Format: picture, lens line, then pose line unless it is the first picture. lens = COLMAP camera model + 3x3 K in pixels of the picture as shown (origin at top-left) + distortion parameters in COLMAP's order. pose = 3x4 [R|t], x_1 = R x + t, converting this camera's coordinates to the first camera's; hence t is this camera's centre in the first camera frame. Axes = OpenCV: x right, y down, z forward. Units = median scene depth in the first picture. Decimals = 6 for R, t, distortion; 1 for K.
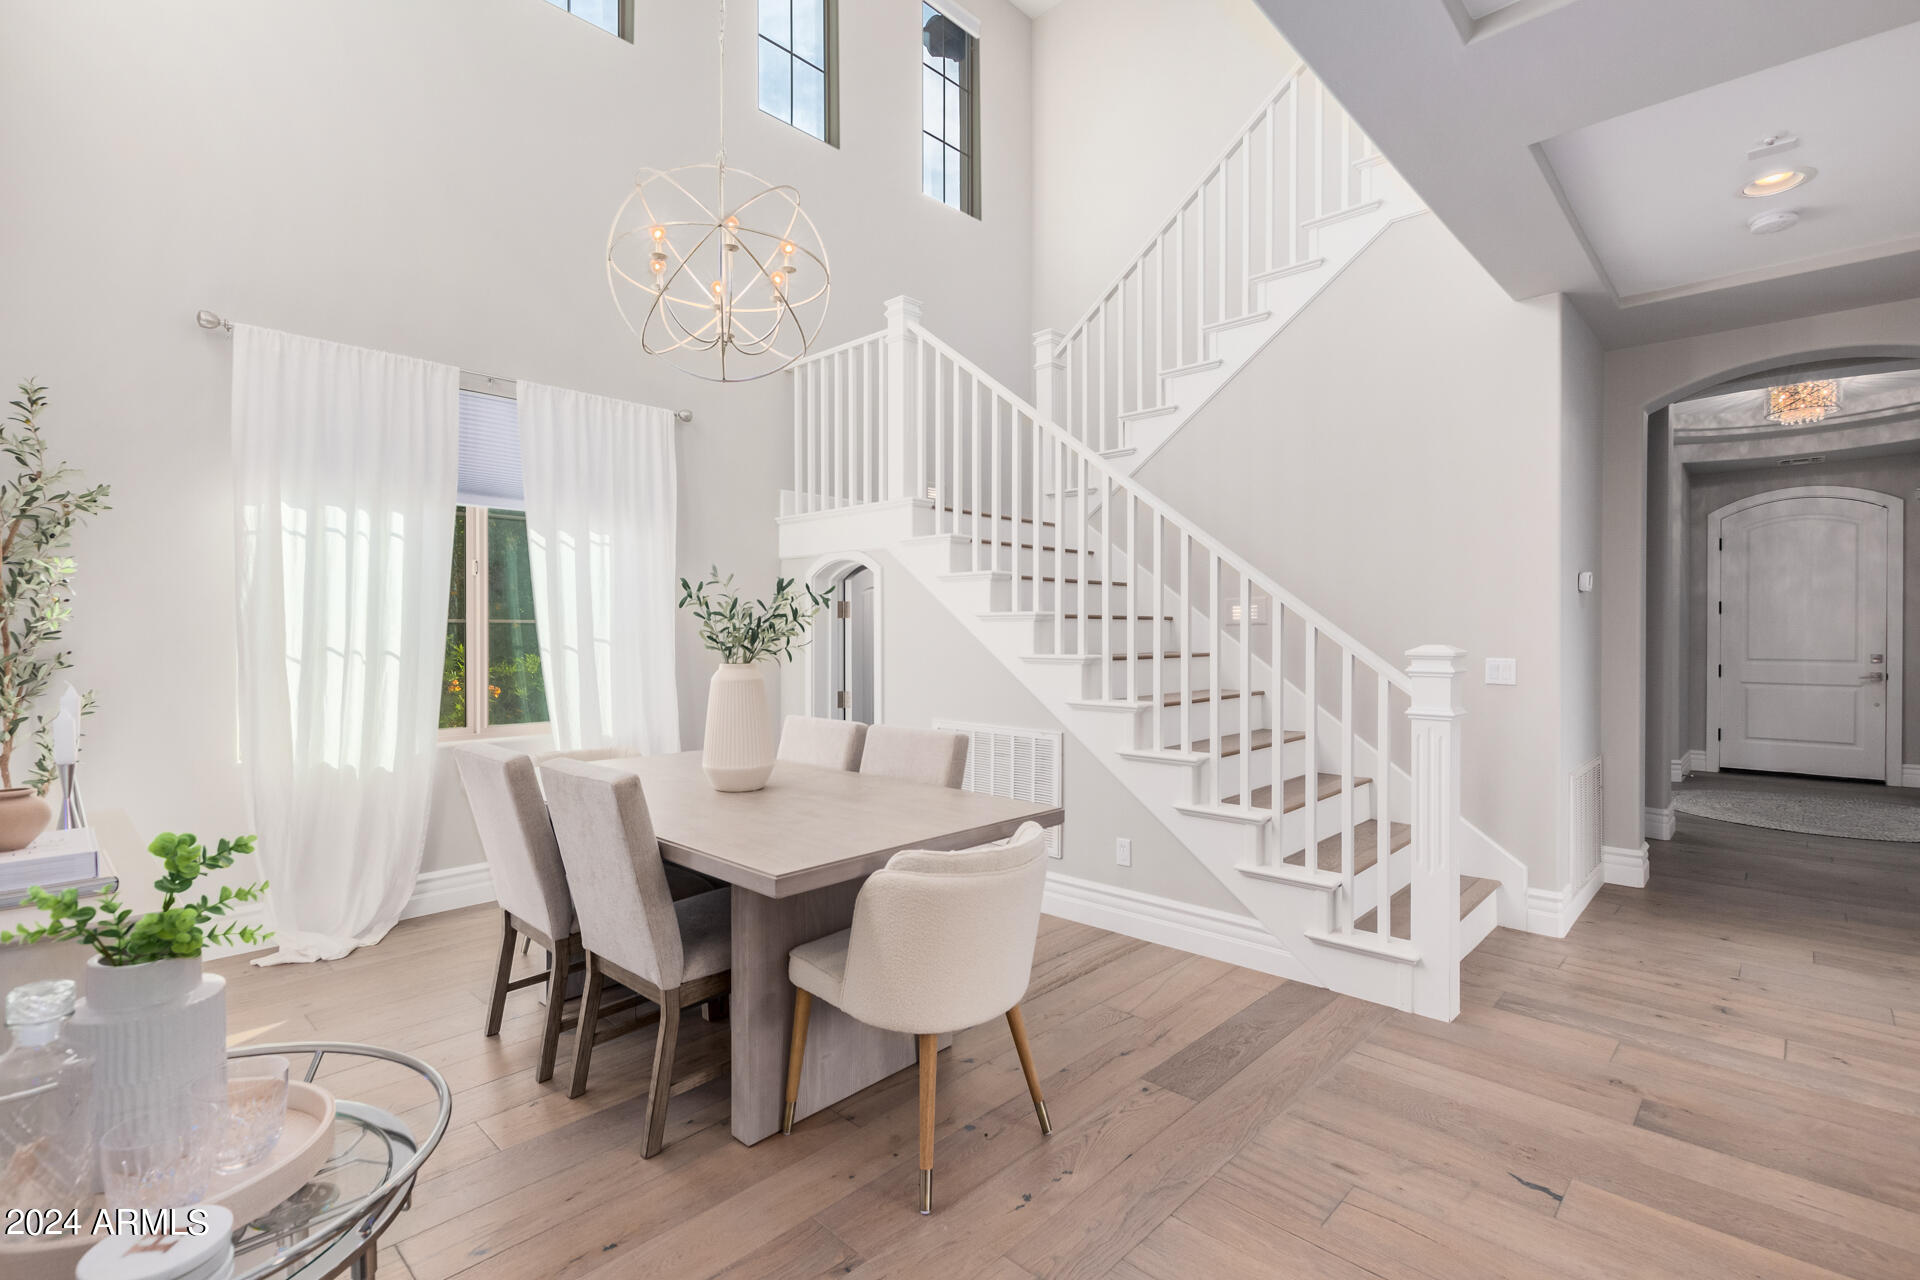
lens RADIAL K [[885.4, 0, 995.4], [0, 885.4, 640.3], [0, 0, 1]] dist [0.009248, -0.006098]
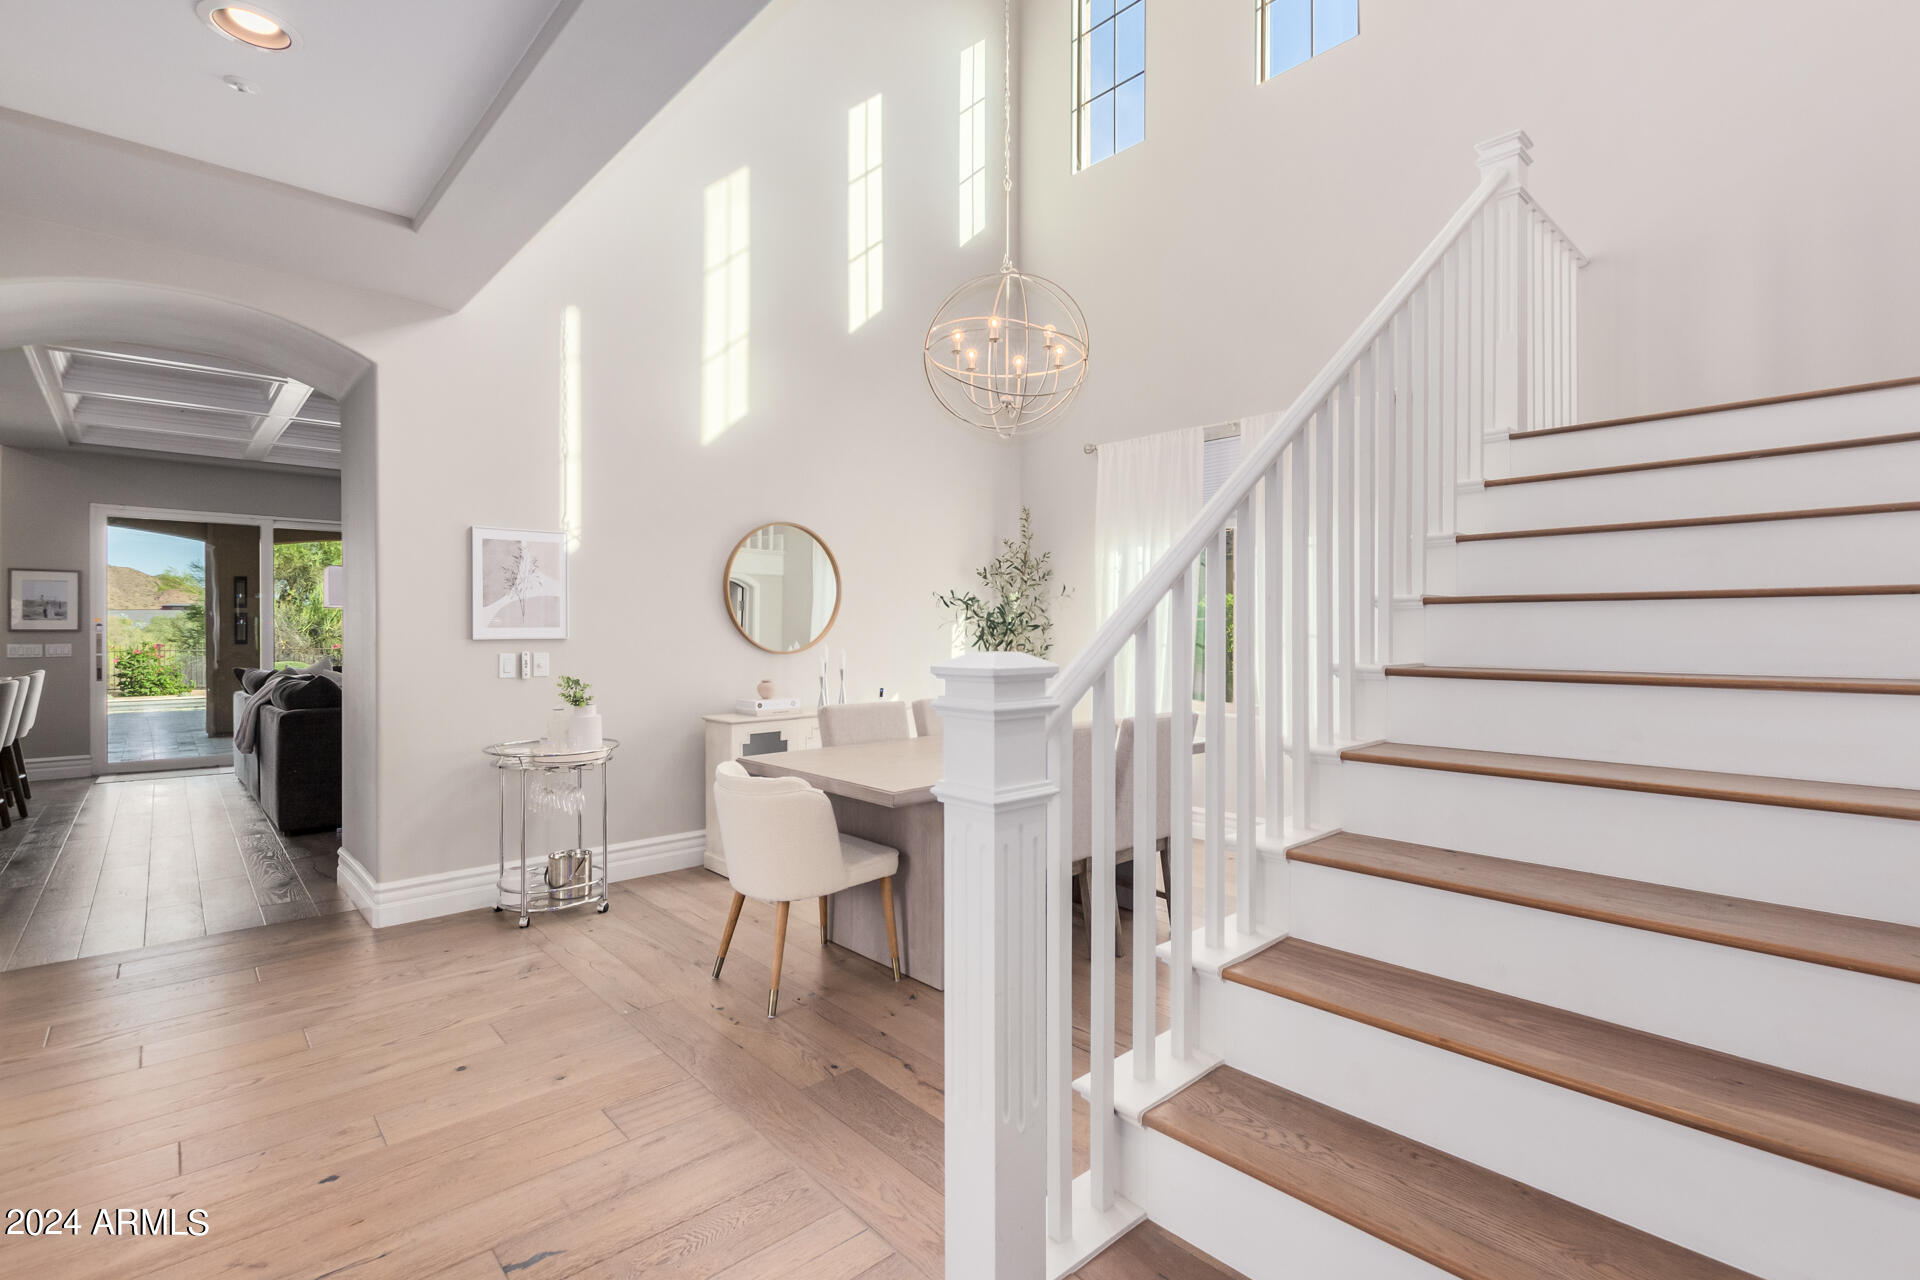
lens RADIAL K [[885.4, 0, 954.6], [0, 885.4, 627.9], [0, 0, 1]] dist [0.009248, -0.006098]
pose [[-0.100199, 0.002036, -0.994965, 0.736037], [-0.006238, 0.999977, 0.002674, -0.009686], [0.994948, 0.006475, -0.100184, 0.764912]]
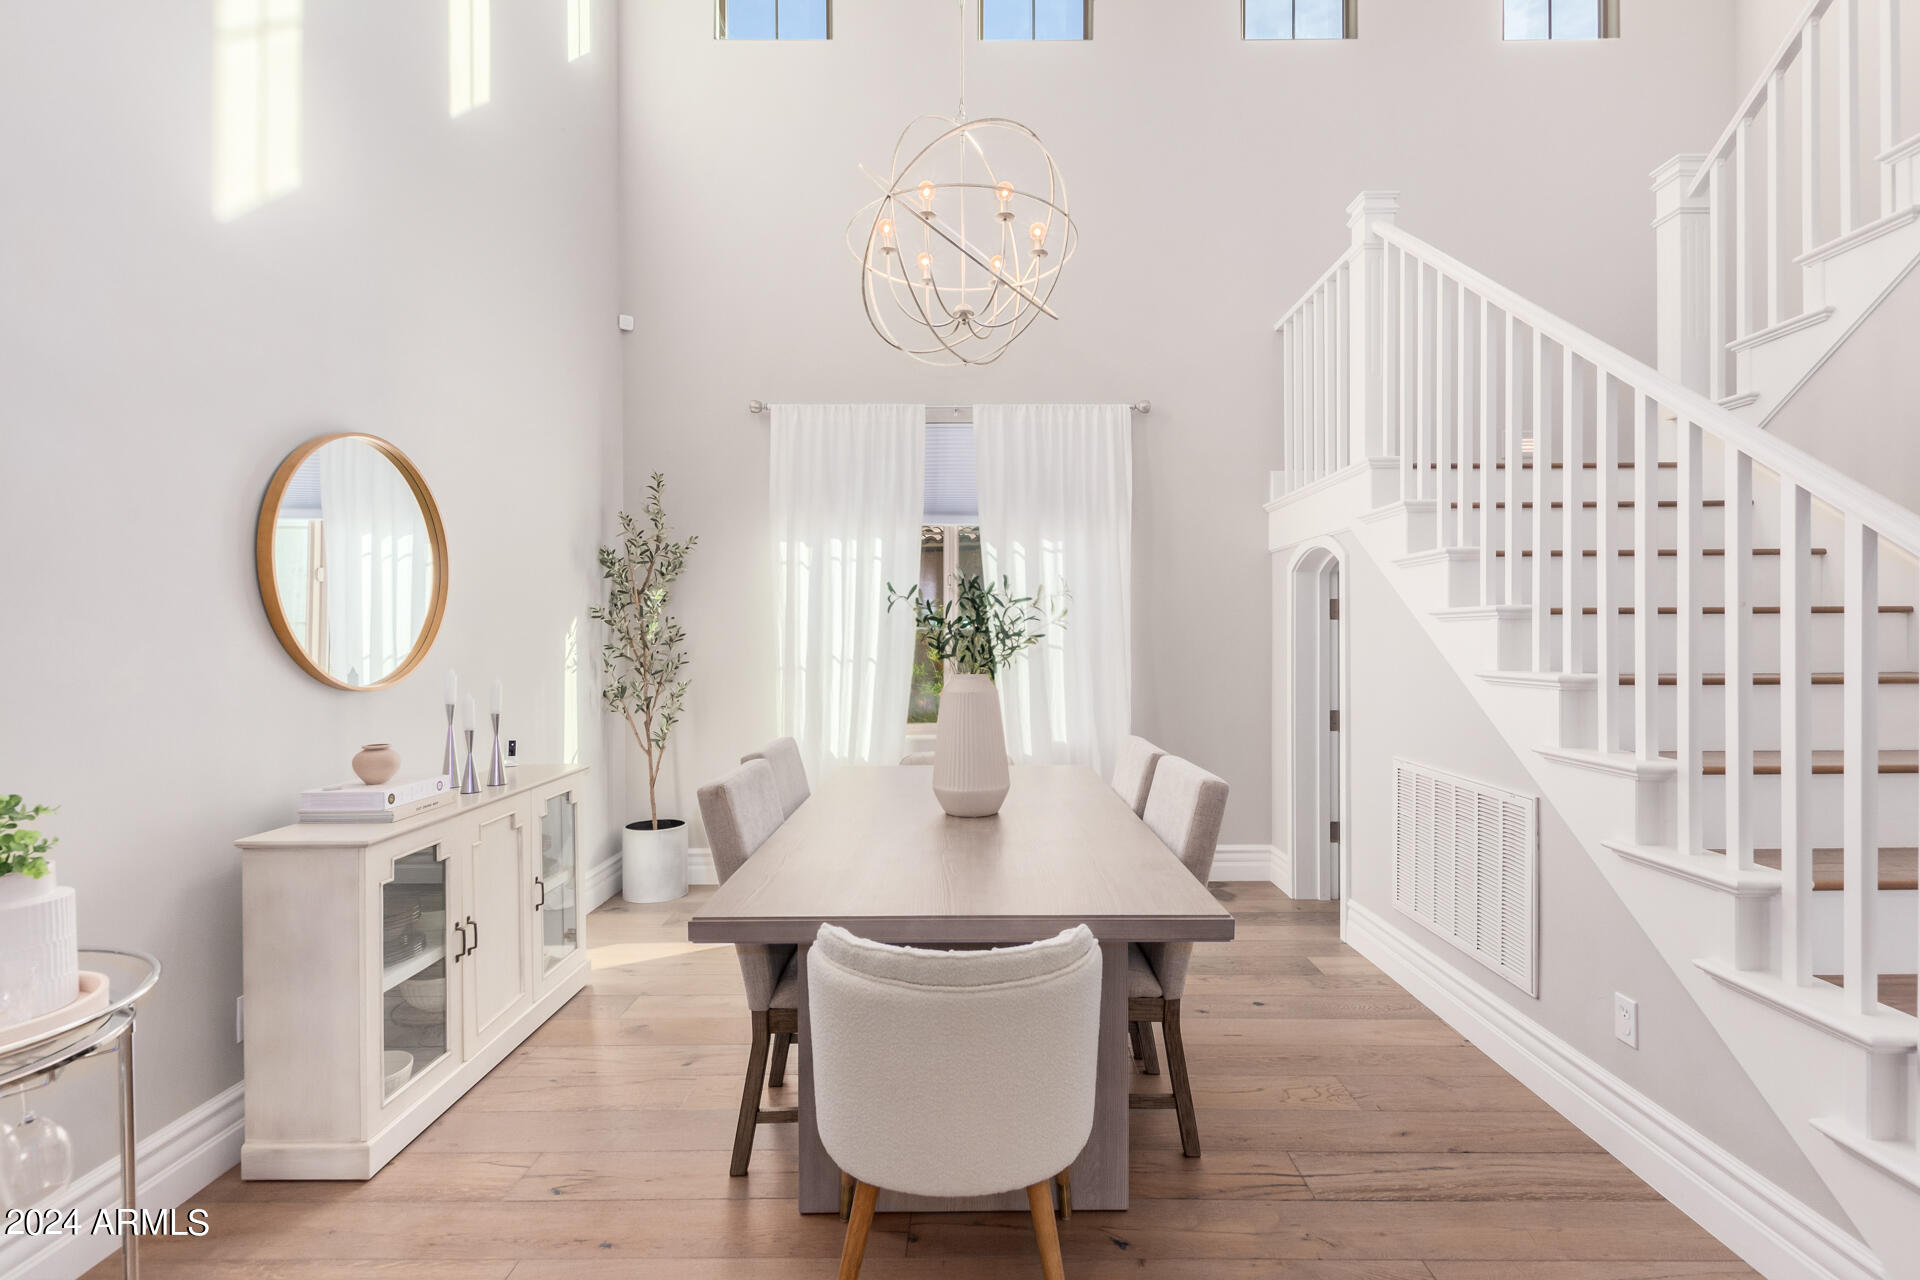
lens RADIAL K [[885.4, 0, 963.8], [0, 885.4, 646.0], [0, 0, 1]] dist [0.009248, -0.006098]
pose [[0.672089, 0.003743, -0.740461, 0.264368], [-0.003644, 0.999992, 0.001748, -0.002091], [0.740461, 0.001523, 0.672097, 0.278650]]
